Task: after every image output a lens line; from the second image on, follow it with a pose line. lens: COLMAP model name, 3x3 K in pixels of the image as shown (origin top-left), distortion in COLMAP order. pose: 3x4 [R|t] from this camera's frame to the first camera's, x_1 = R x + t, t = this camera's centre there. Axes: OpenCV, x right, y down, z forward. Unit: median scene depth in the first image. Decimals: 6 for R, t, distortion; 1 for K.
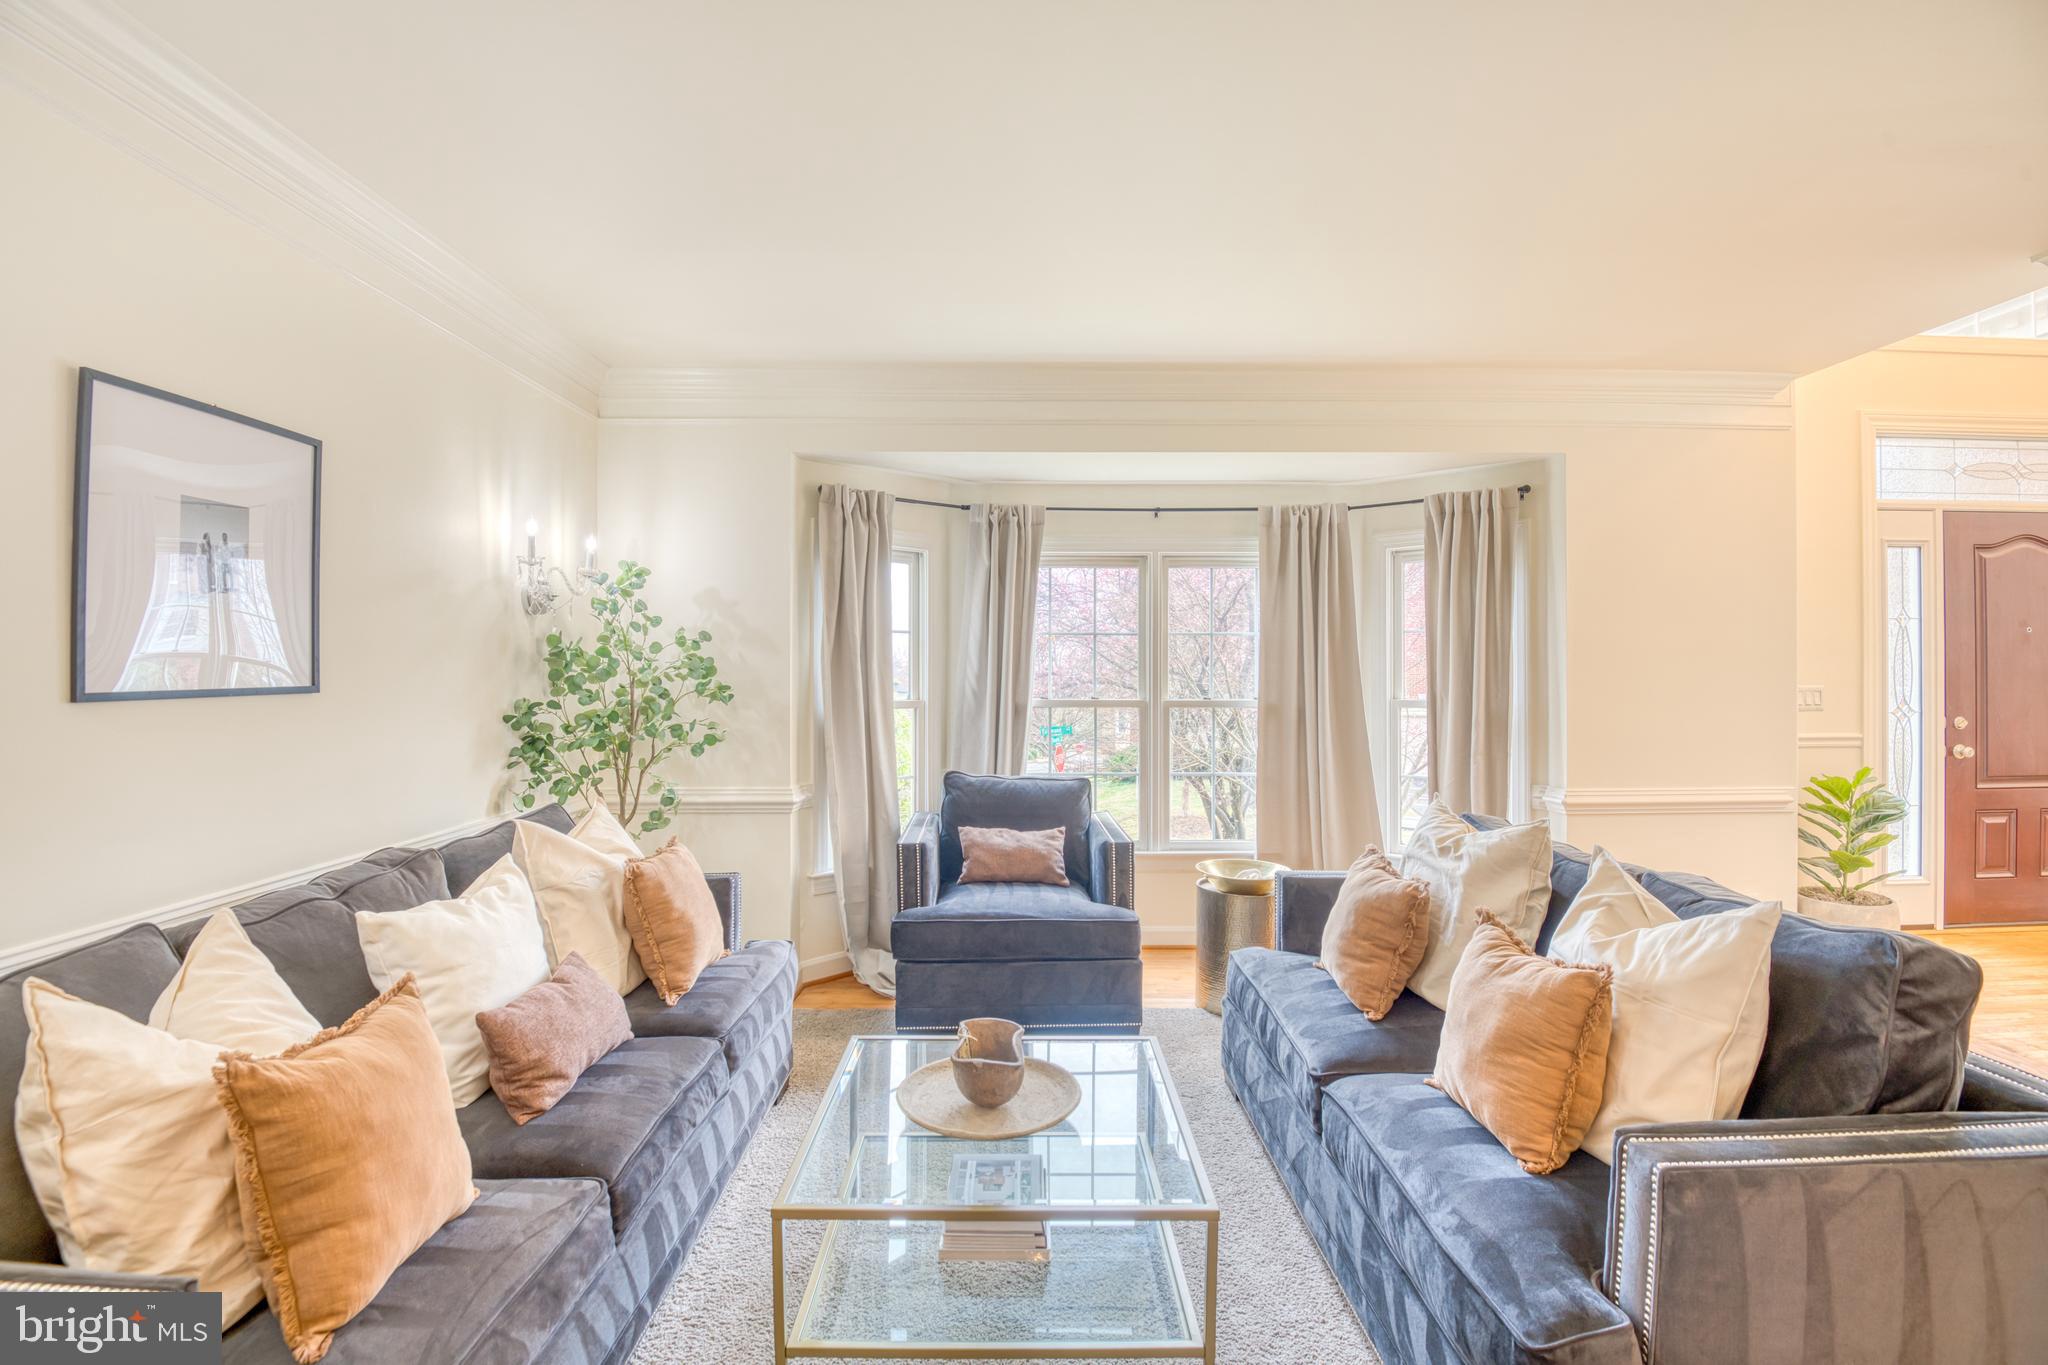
lens RADIAL K [[964.5, 0, 1031.8], [0, 964.5, 672.2], [0, 0, 1]] dist [-0.001710, -0.027647]
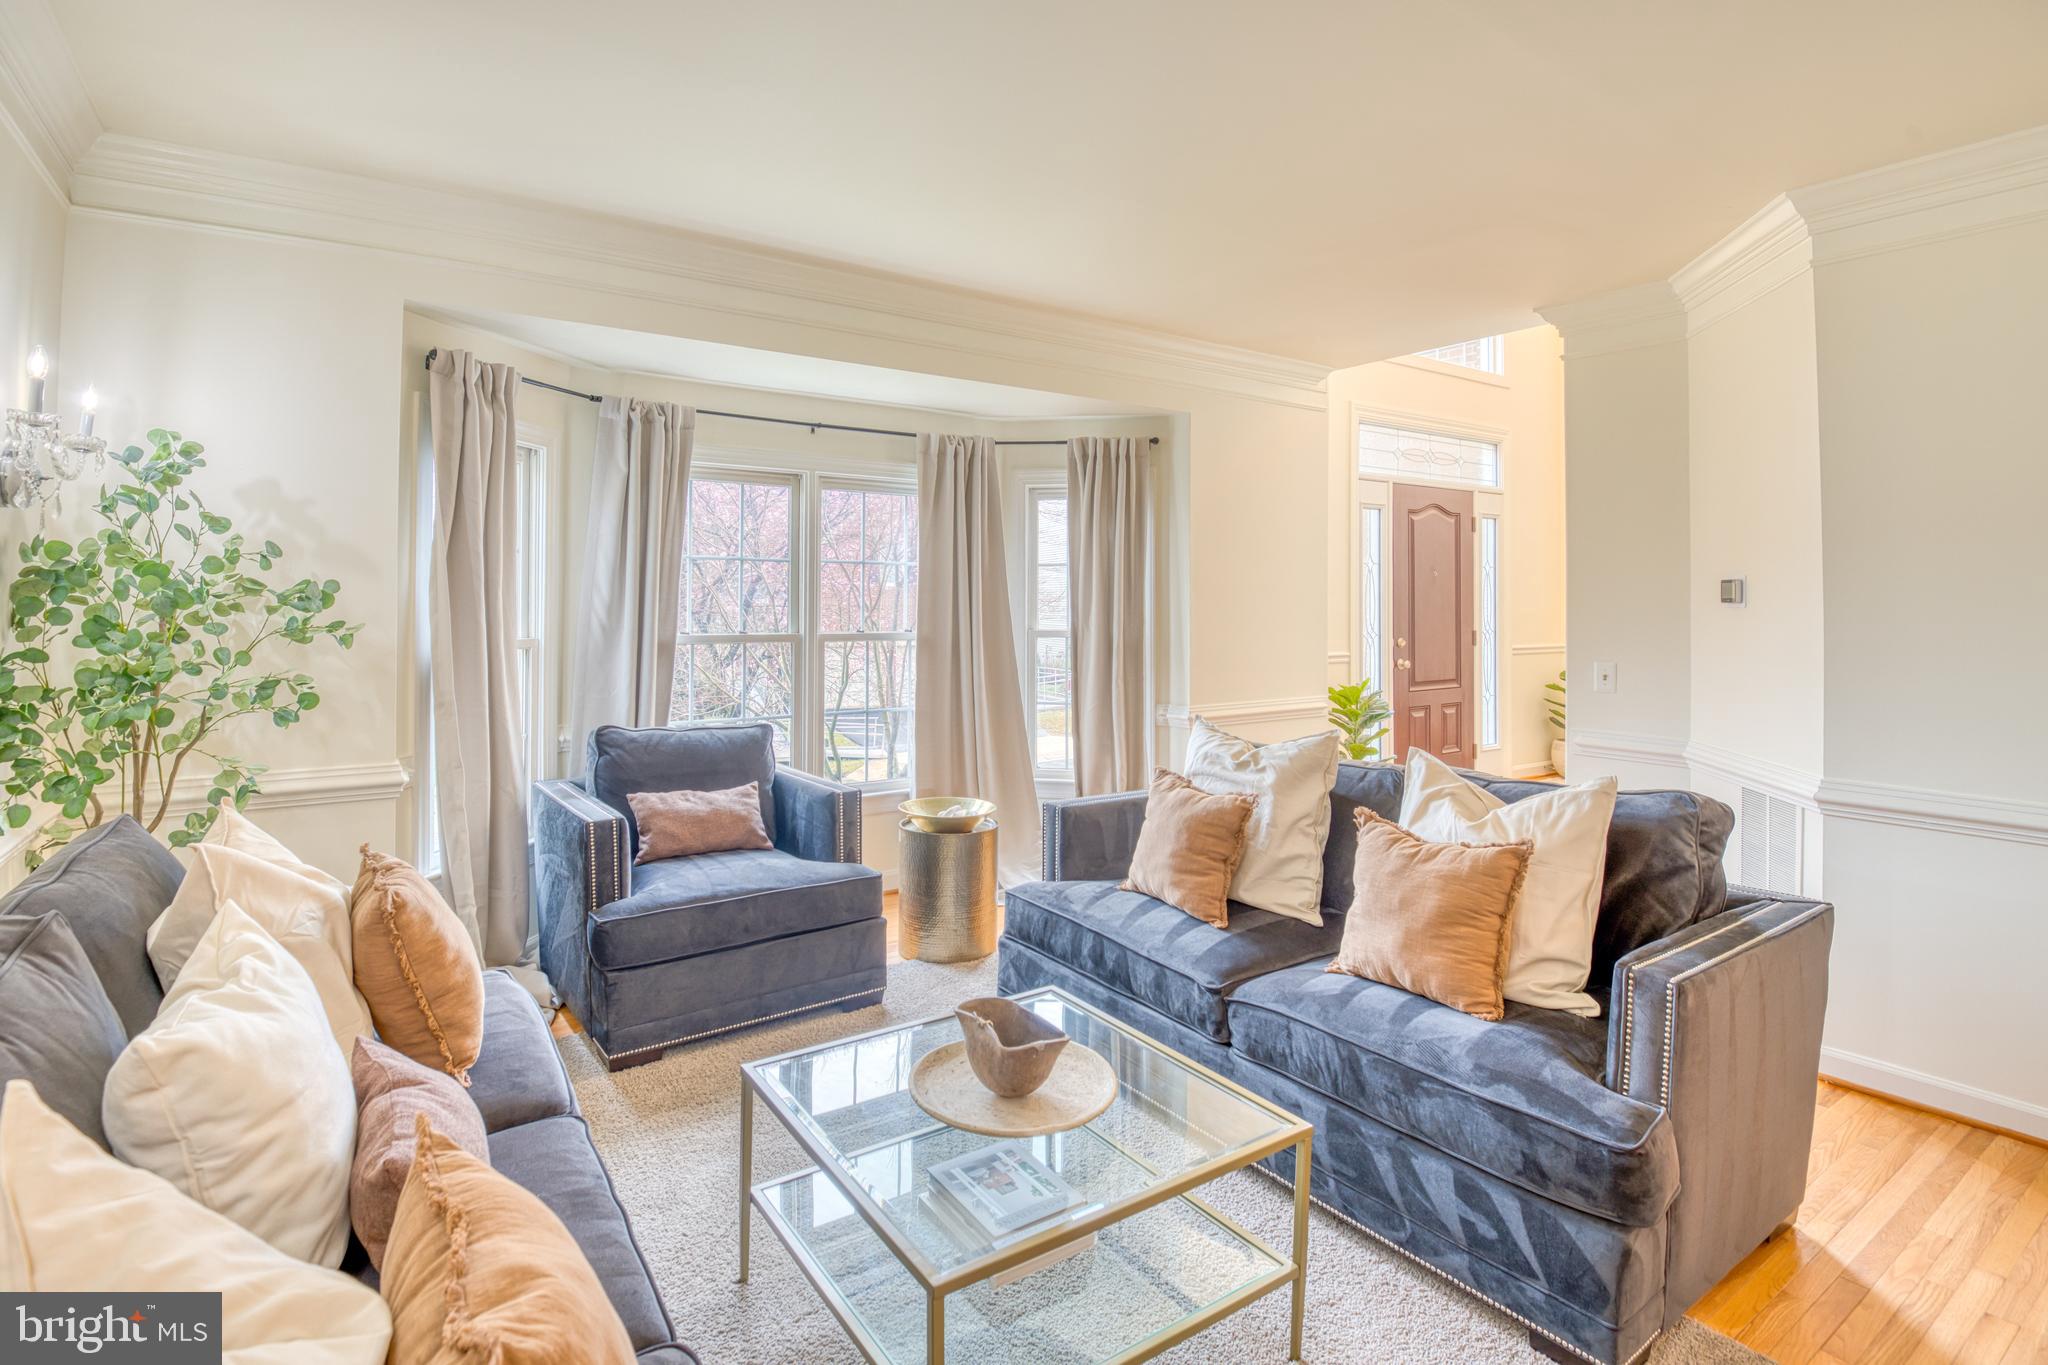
lens RADIAL K [[1008.6, 0, 1027.9], [0, 1008.6, 593.6], [0, 0, 1]] dist [0.003368, -0.028178]
pose [[0.829502, 0.007203, 0.558457, -0.276583], [-0.002176, 0.999951, -0.009665, -0.000282], [-0.558499, 0.006802, 0.829477, 0.112247]]
